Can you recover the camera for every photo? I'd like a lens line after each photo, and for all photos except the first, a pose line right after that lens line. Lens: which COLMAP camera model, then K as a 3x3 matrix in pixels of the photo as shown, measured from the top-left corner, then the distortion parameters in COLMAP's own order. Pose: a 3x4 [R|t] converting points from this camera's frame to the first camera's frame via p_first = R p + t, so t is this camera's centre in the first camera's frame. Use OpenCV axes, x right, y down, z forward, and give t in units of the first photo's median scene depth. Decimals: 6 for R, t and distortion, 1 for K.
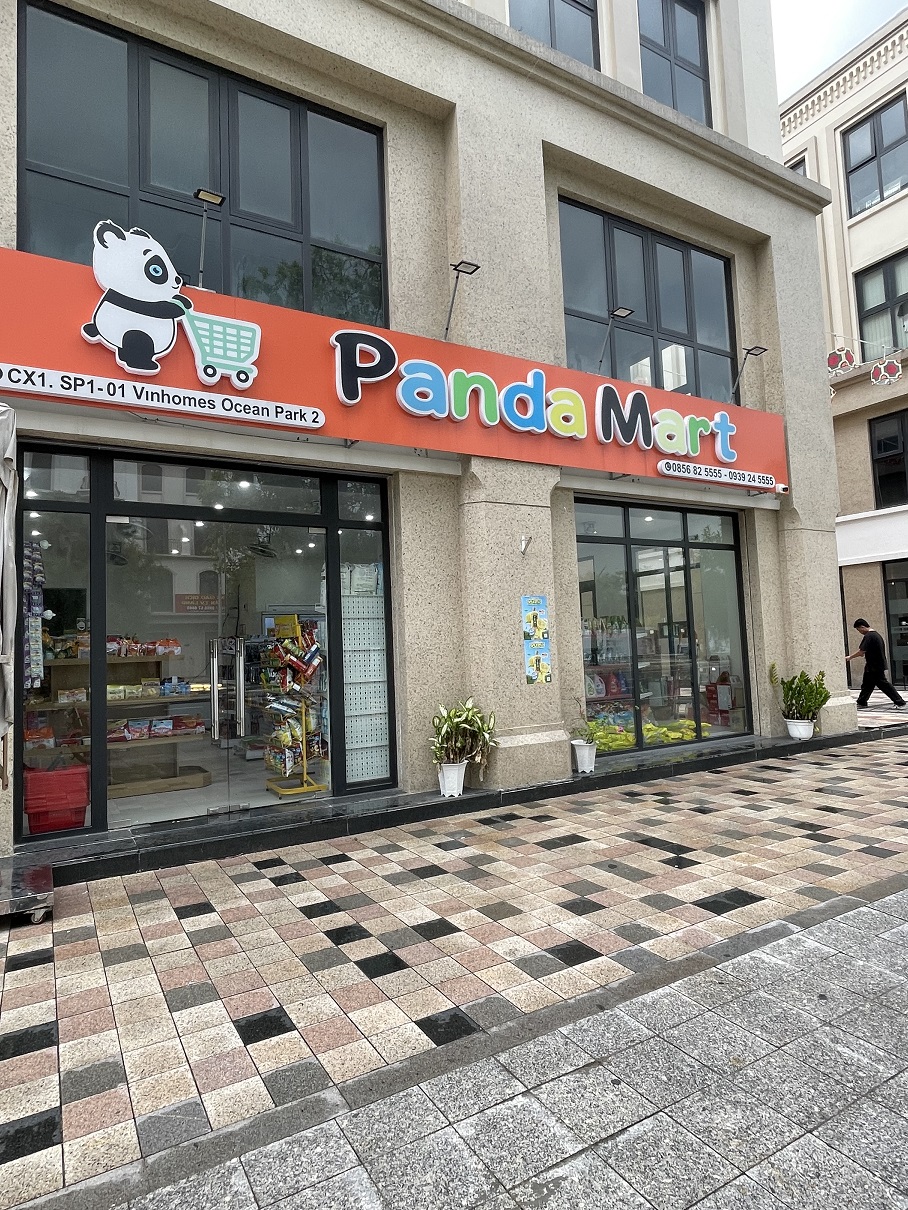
lens RADIAL K [[687.8, 0, 448.9], [0, 687.8, 601.4], [0, 0, 1]] dist [-0.000203, -0.010060]
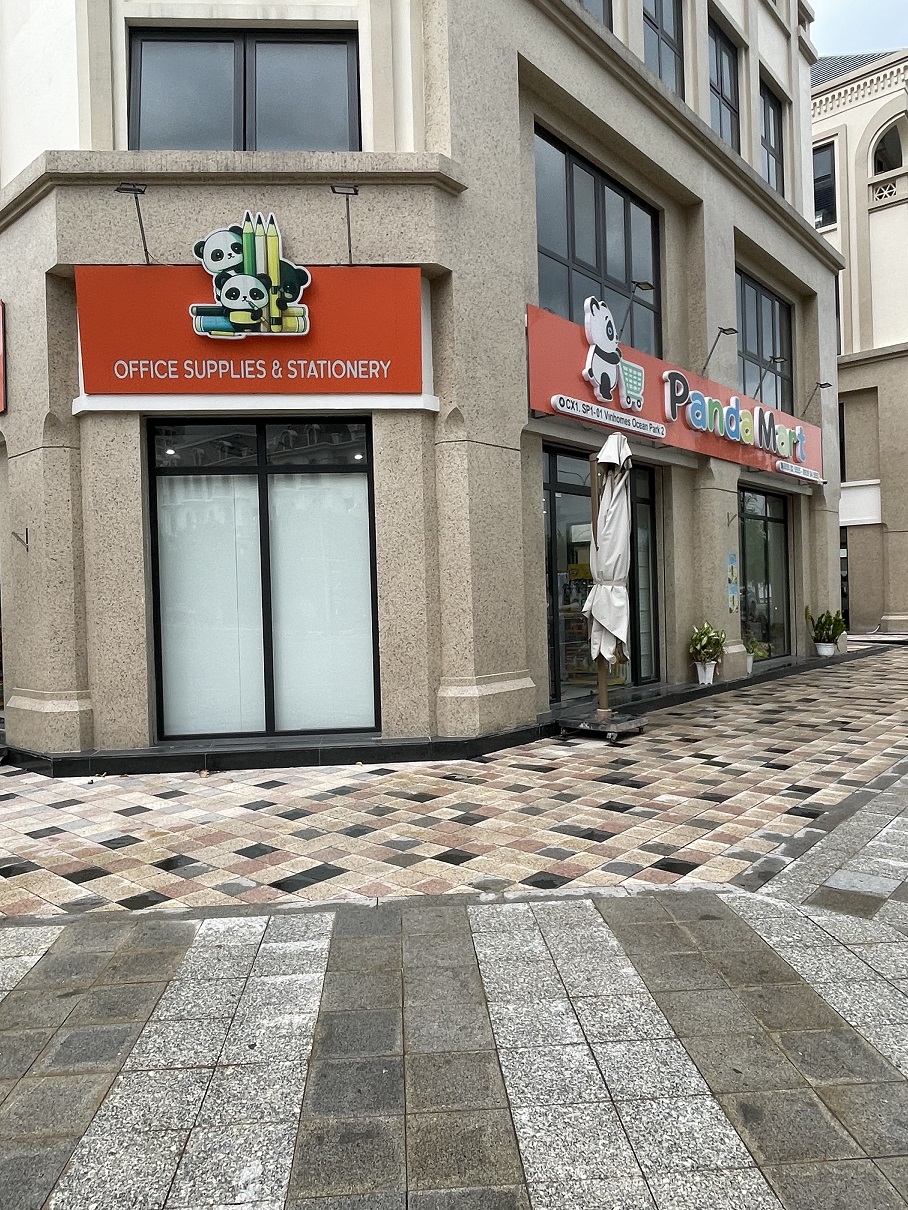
lens RADIAL K [[810.1, 0, 454.8], [0, 810.1, 606.2], [0, 0, 1]] dist [-0.010906, -0.003413]
pose [[0.948527, 0.009566, 0.316550, -1.045586], [-0.031671, 0.997398, 0.064760, 0.010880], [-0.315107, -0.071452, 0.946363, -0.488049]]
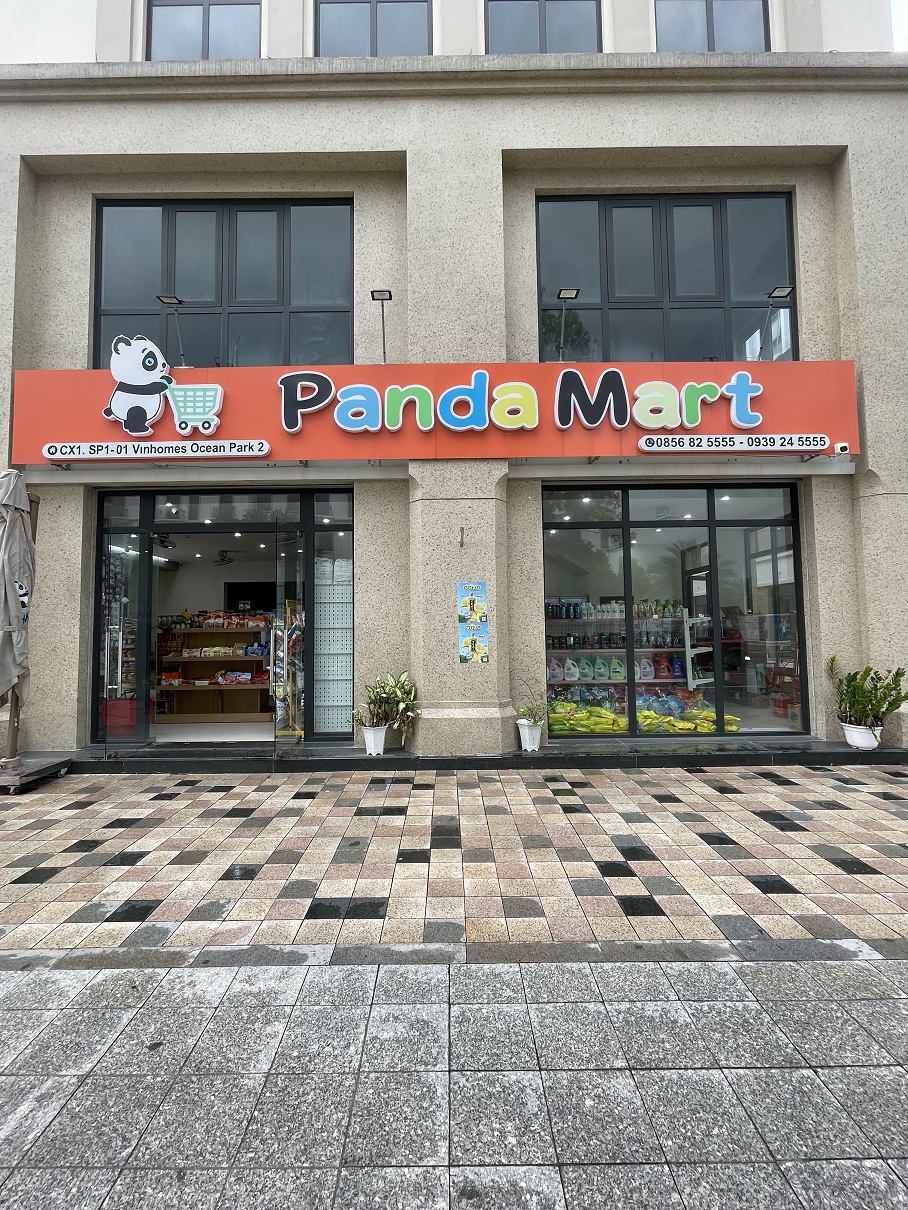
lens RADIAL K [[523.8, 0, 452.0], [0, 523.8, 601.9], [0, 0, 1]] dist [-0.009789, 0.001892]
pose [[0.866189, 0.001807, -0.499713, 0.539468], [0.012329, 0.999612, 0.024986, 0.002015], [0.499564, -0.027804, 0.865831, 0.285740]]
